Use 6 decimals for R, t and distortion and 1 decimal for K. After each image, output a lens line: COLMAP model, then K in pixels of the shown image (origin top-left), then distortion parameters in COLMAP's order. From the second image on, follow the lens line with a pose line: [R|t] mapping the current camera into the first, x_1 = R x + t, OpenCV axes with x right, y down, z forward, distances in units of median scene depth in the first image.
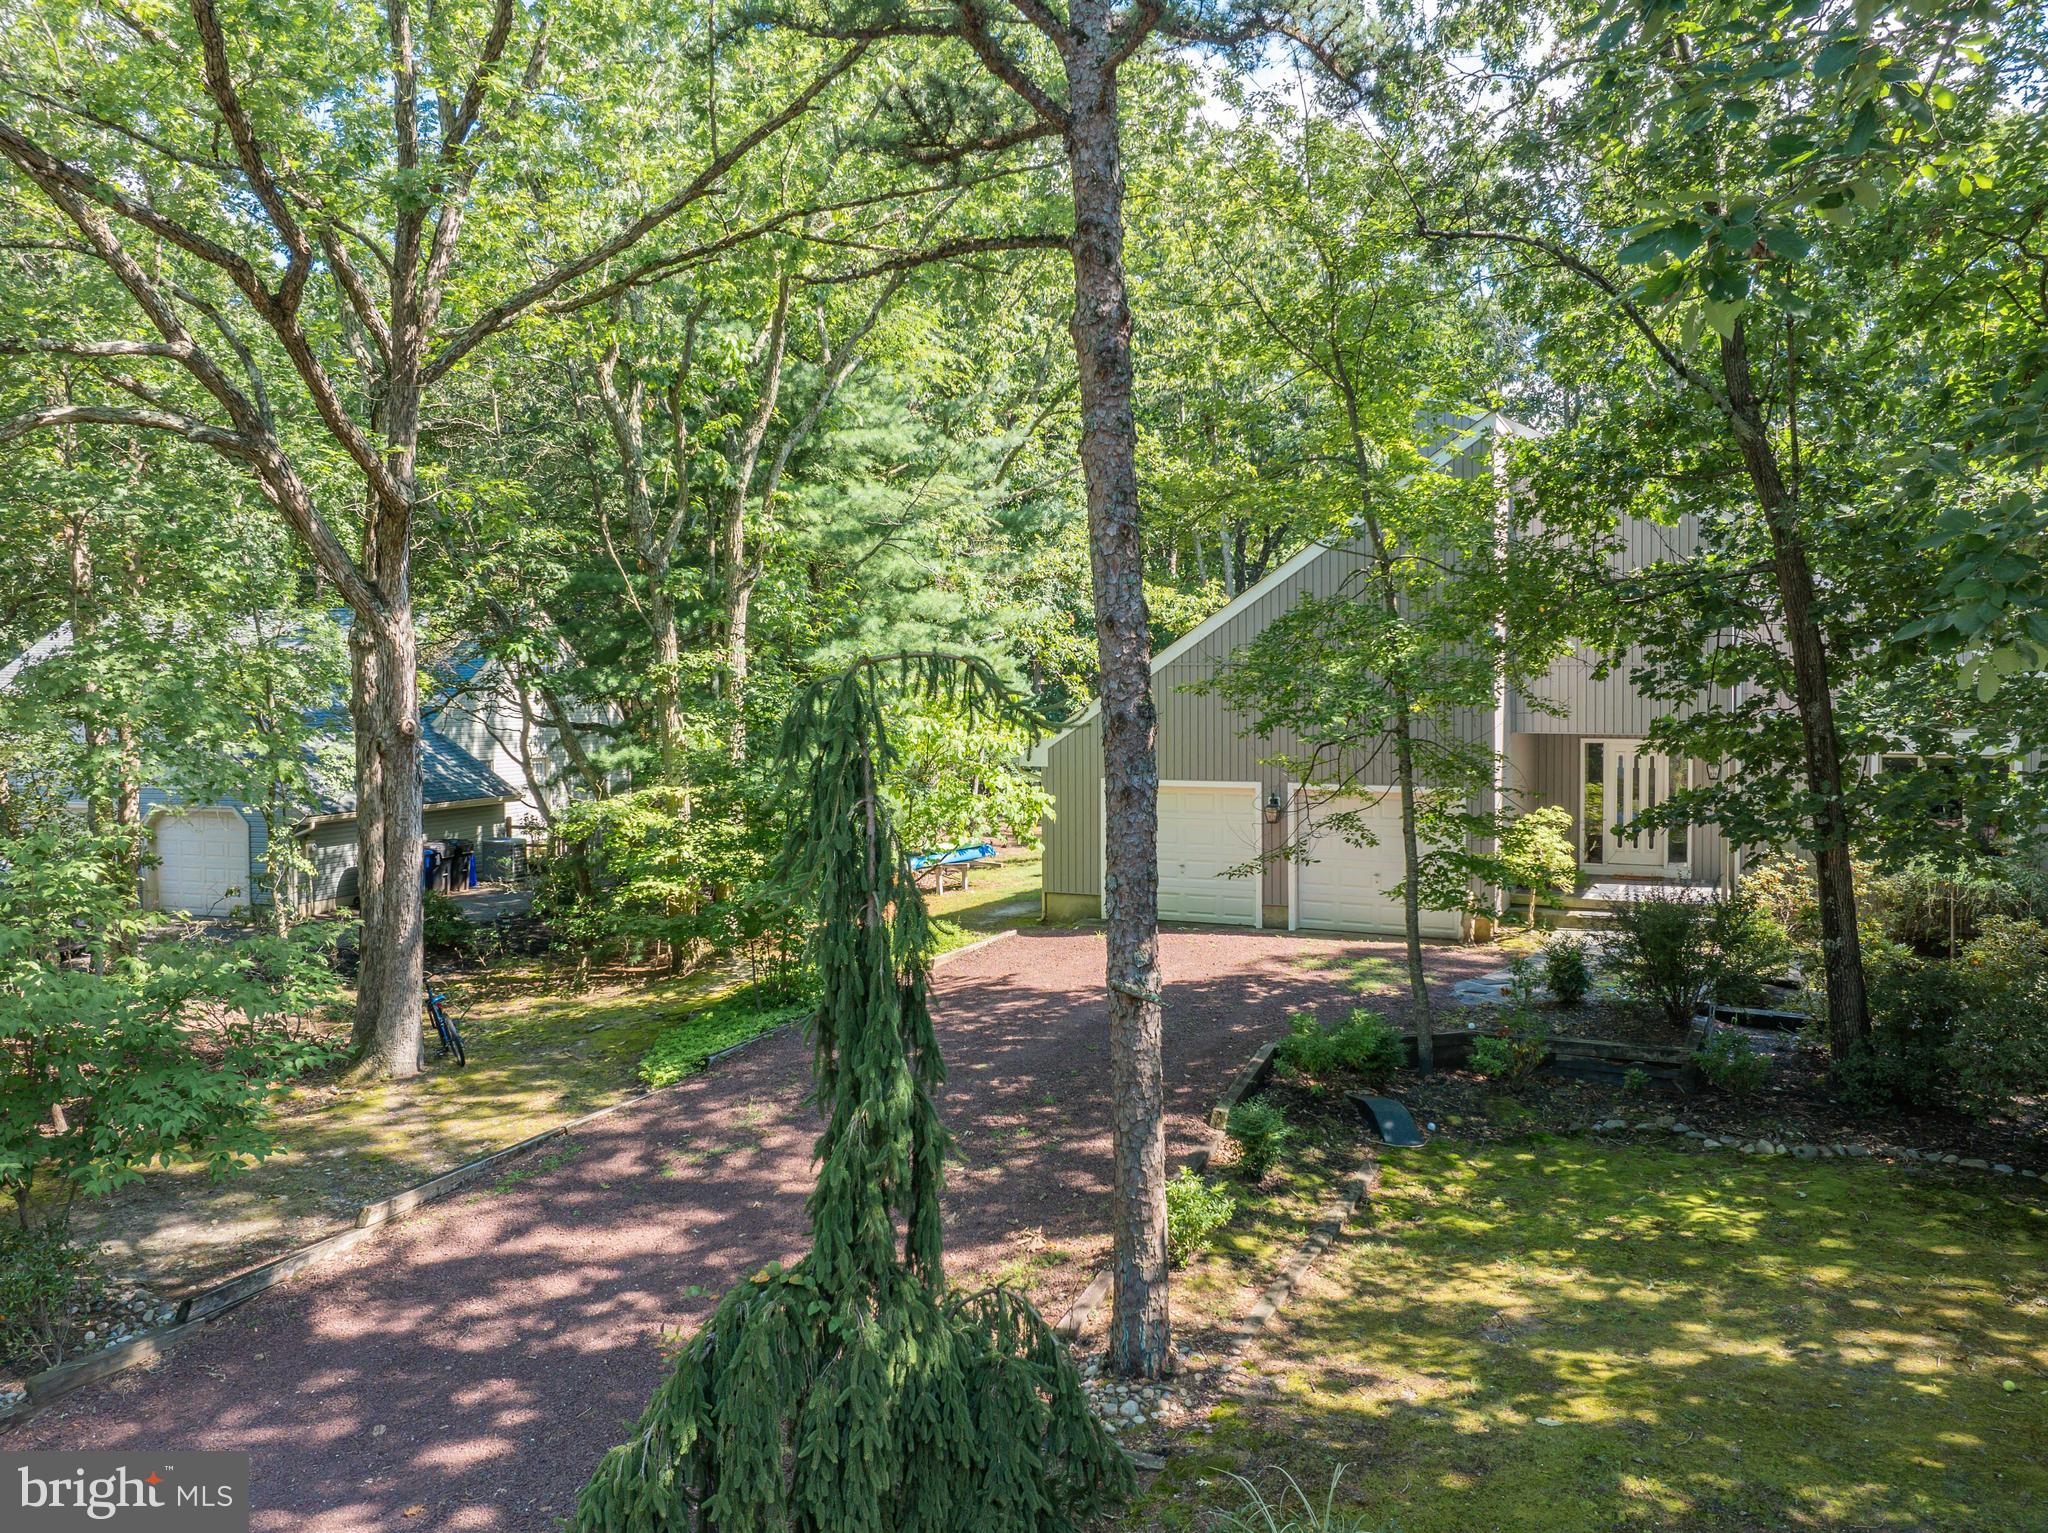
lens RADIAL K [[1447.7, 0, 990.6], [0, 1447.7, 759.3], [0, 0, 1]] dist [0.003725, -0.088462]
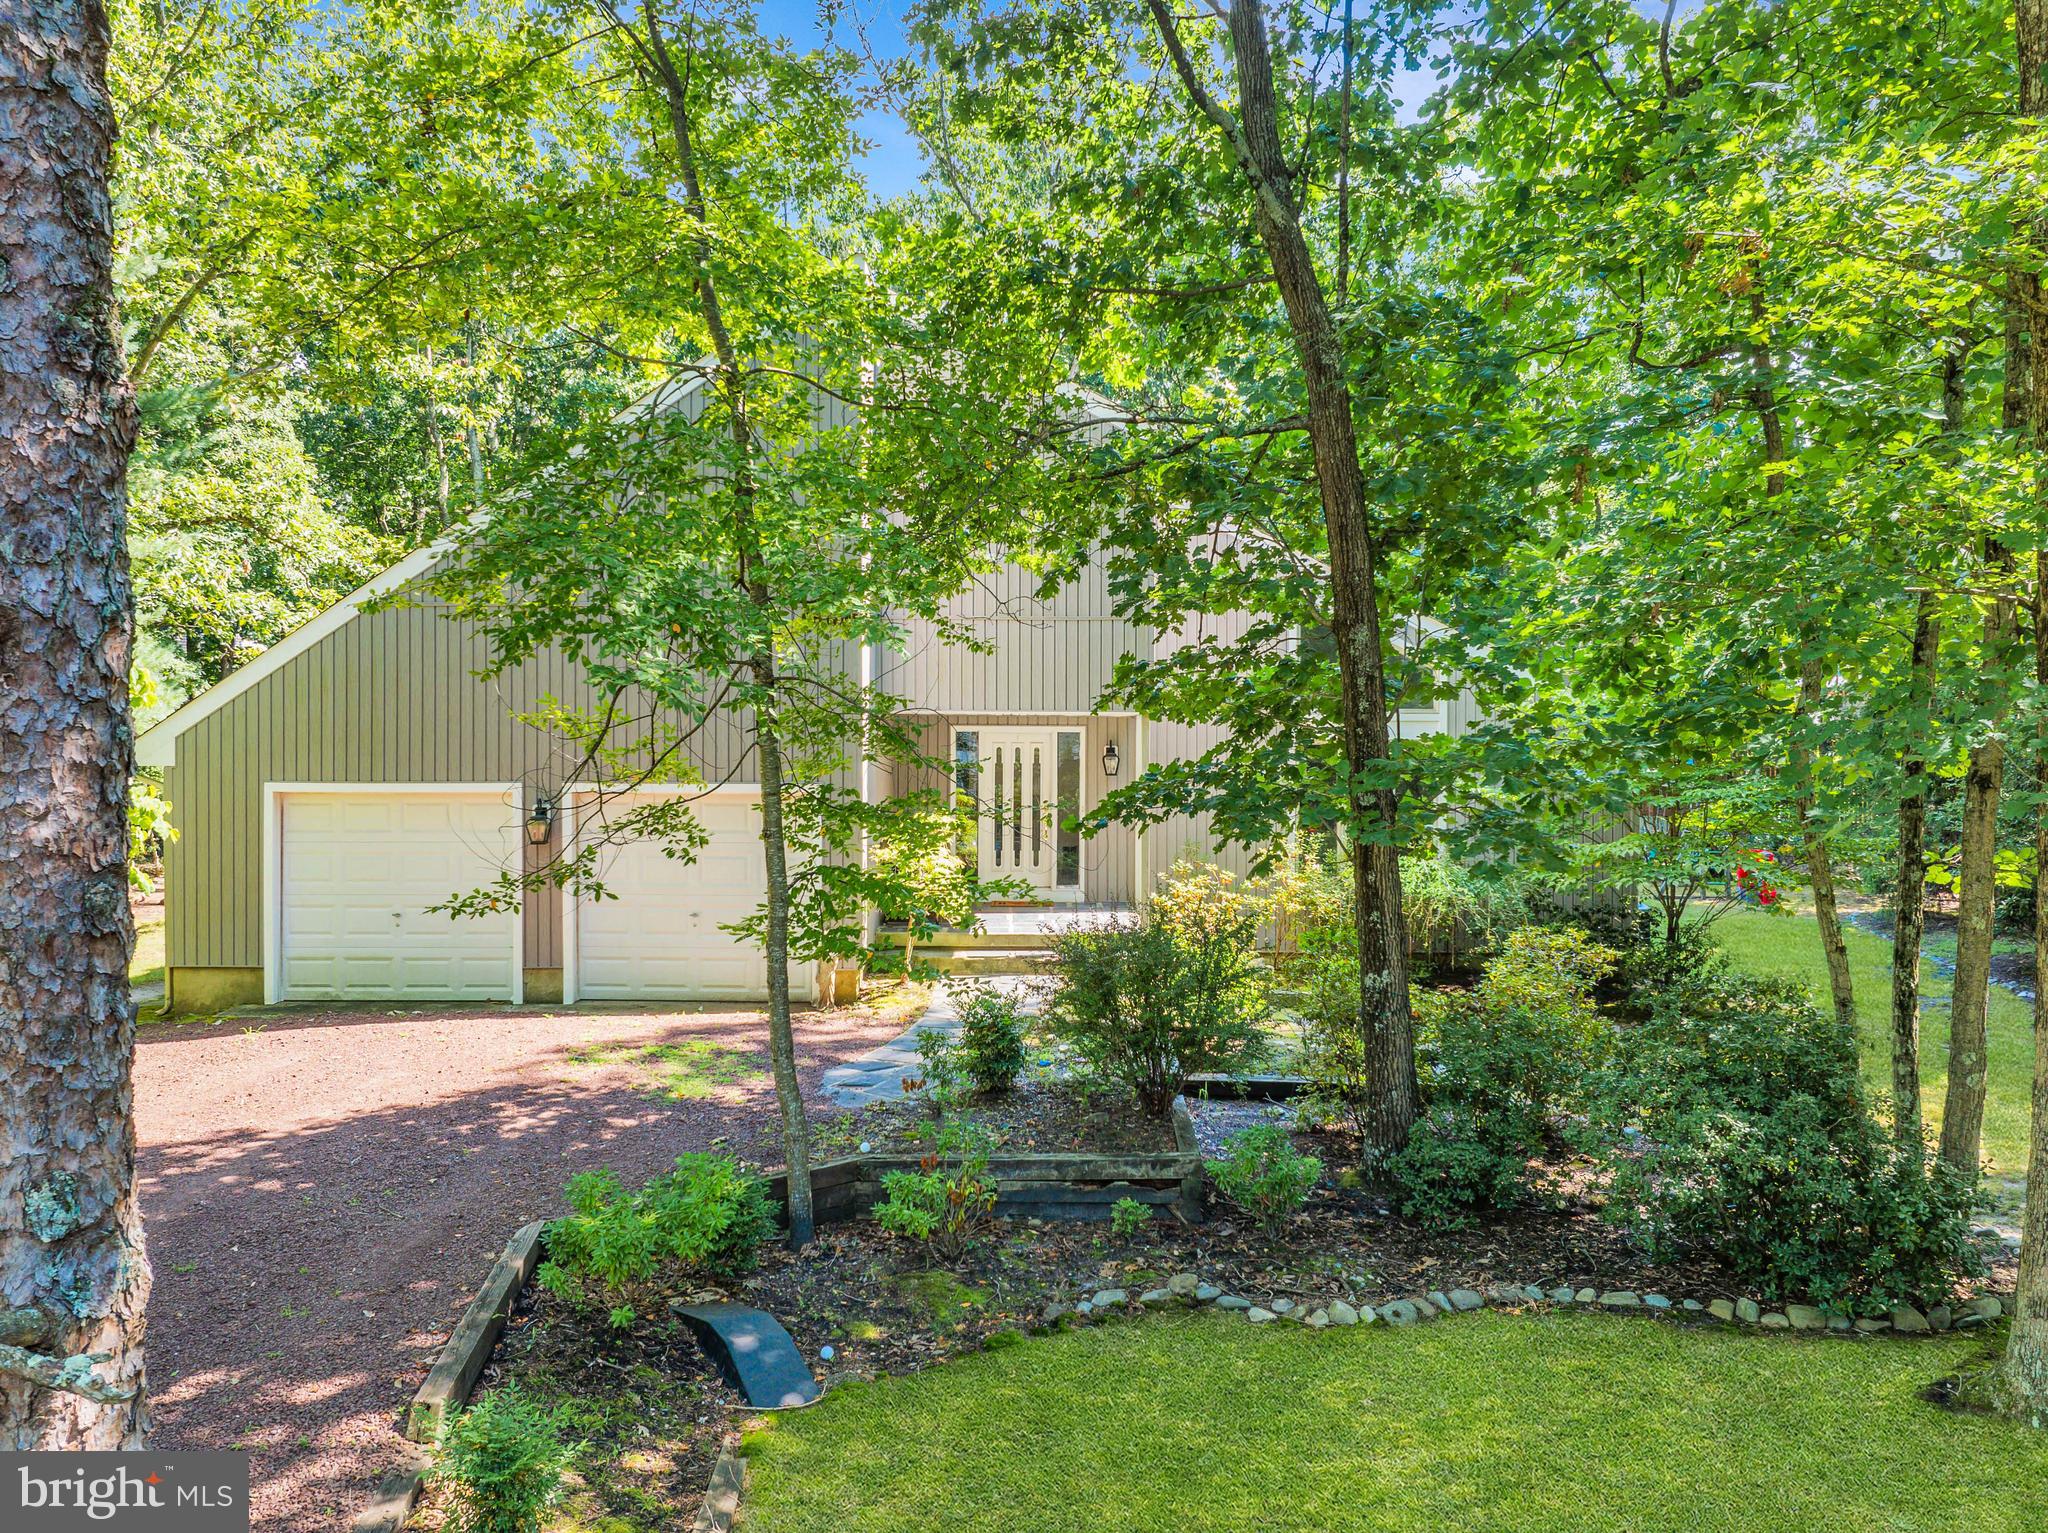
lens RADIAL K [[1447.7, 0, 990.6], [0, 1447.7, 759.3], [0, 0, 1]] dist [0.003725, -0.088462]
pose [[0.881822, 0.005370, 0.471552, 0.088795], [0.010902, 0.999436, -0.031768, 0.039345], [-0.471457, 0.033155, 0.881266, 0.435353]]
